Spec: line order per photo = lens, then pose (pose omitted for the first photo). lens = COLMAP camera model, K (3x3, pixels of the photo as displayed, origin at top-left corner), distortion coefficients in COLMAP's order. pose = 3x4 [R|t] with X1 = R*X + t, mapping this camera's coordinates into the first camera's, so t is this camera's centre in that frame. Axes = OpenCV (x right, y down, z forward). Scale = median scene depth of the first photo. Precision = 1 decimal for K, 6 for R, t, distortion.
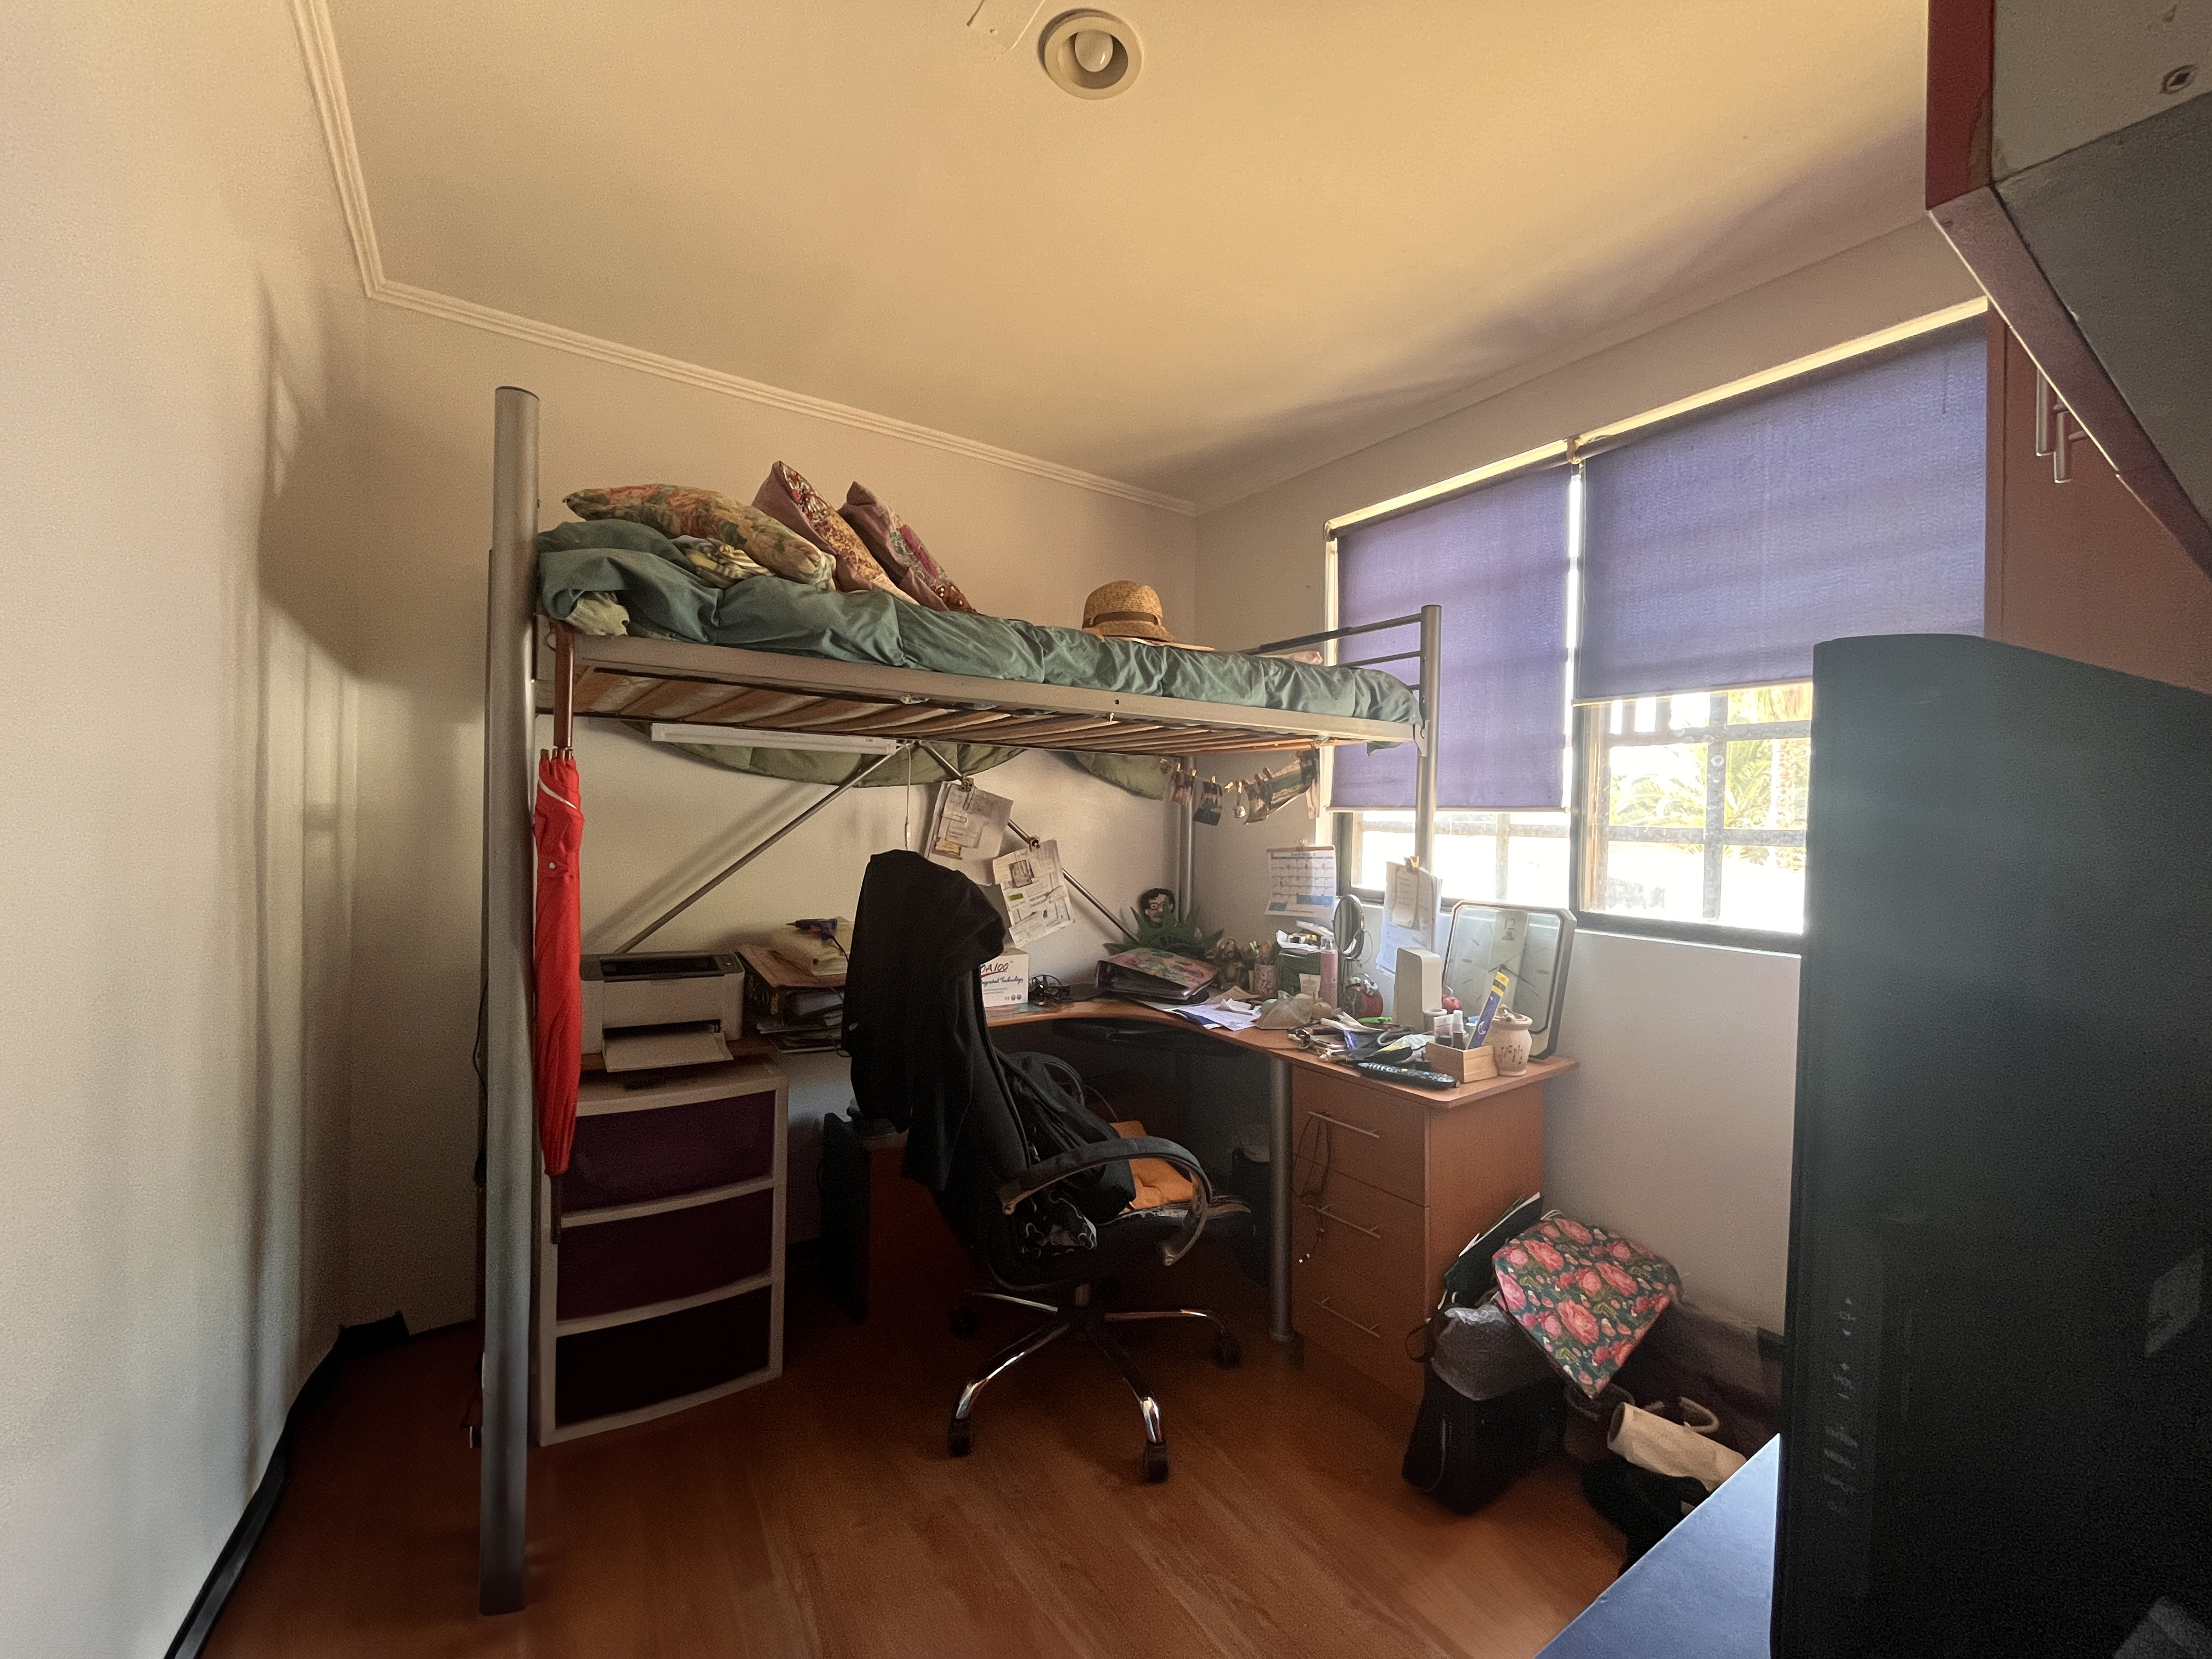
lens RADIAL K [[891.9, 0, 1096.2], [0, 891.9, 822.8], [0, 0, 1]] dist [-0.014050, -0.000178]
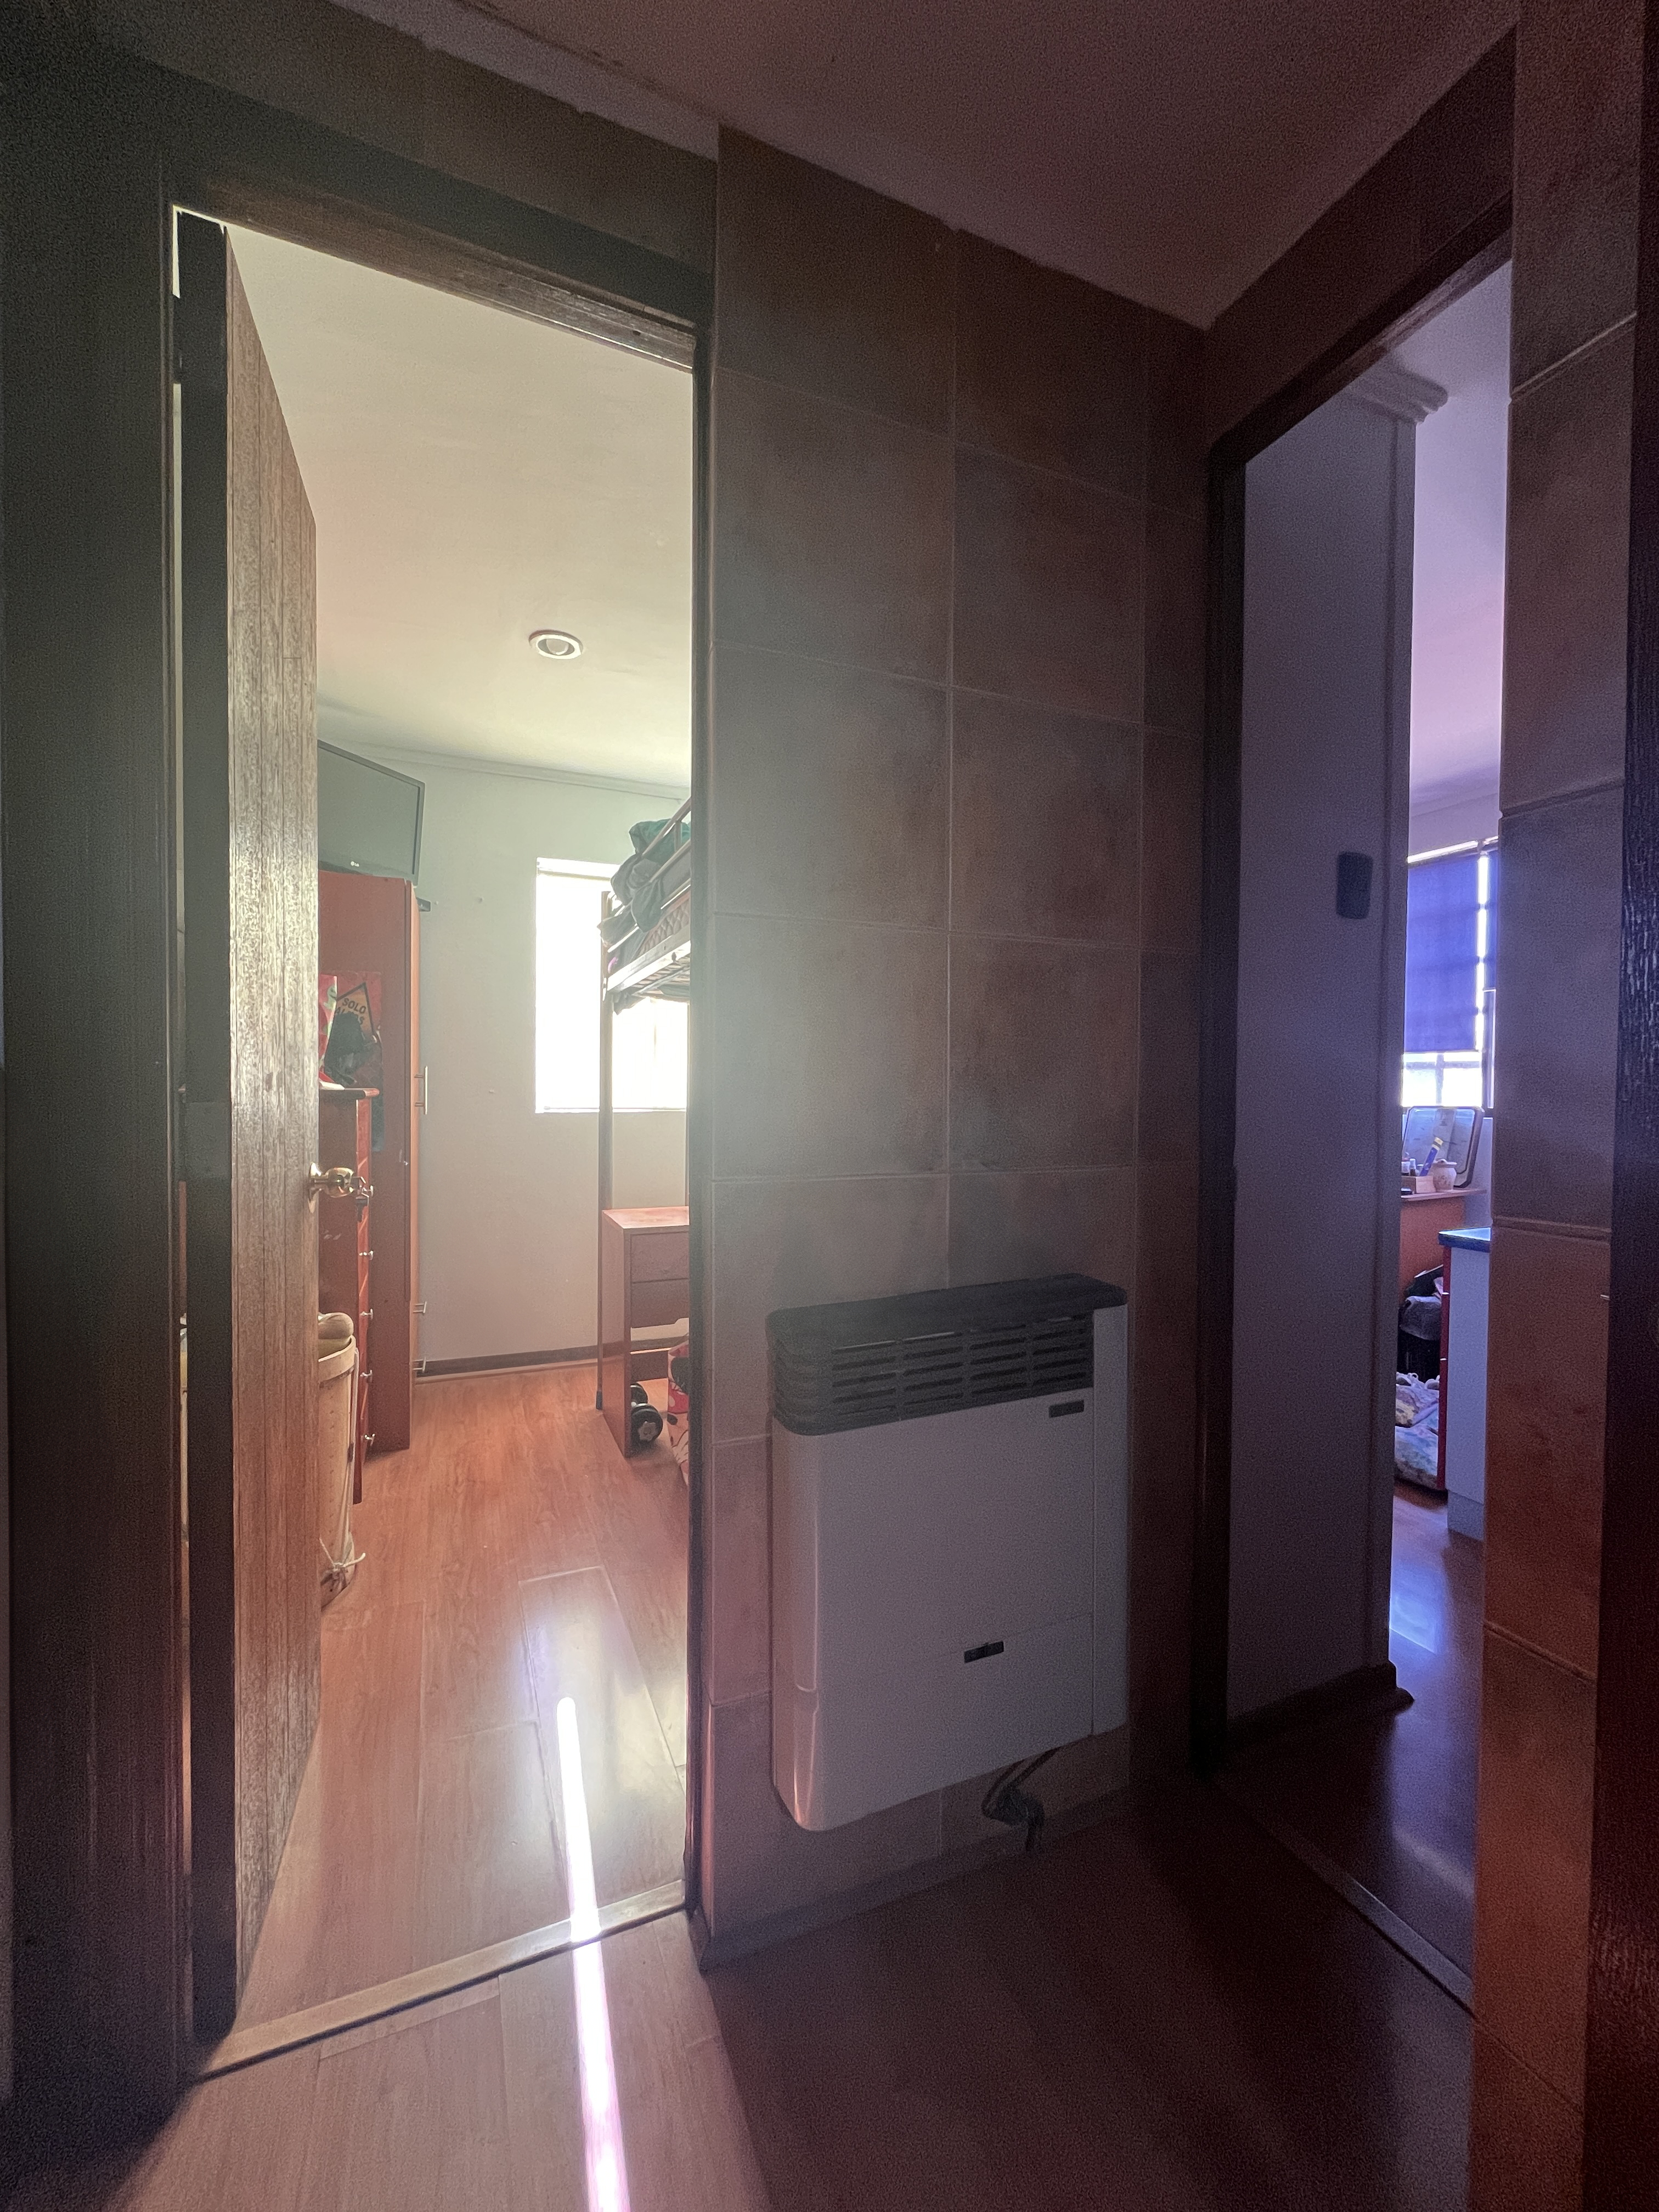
lens RADIAL K [[891.9, 0, 852.9], [0, 891.9, 1108.3], [0, 0, 1]] dist [-0.014050, -0.000178]
pose [[0.986997, -0.007814, -0.160548, -0.418363], [0.009312, 0.999920, 0.008583, 0.075441], [0.160468, -0.009967, 0.986991, -0.944375]]
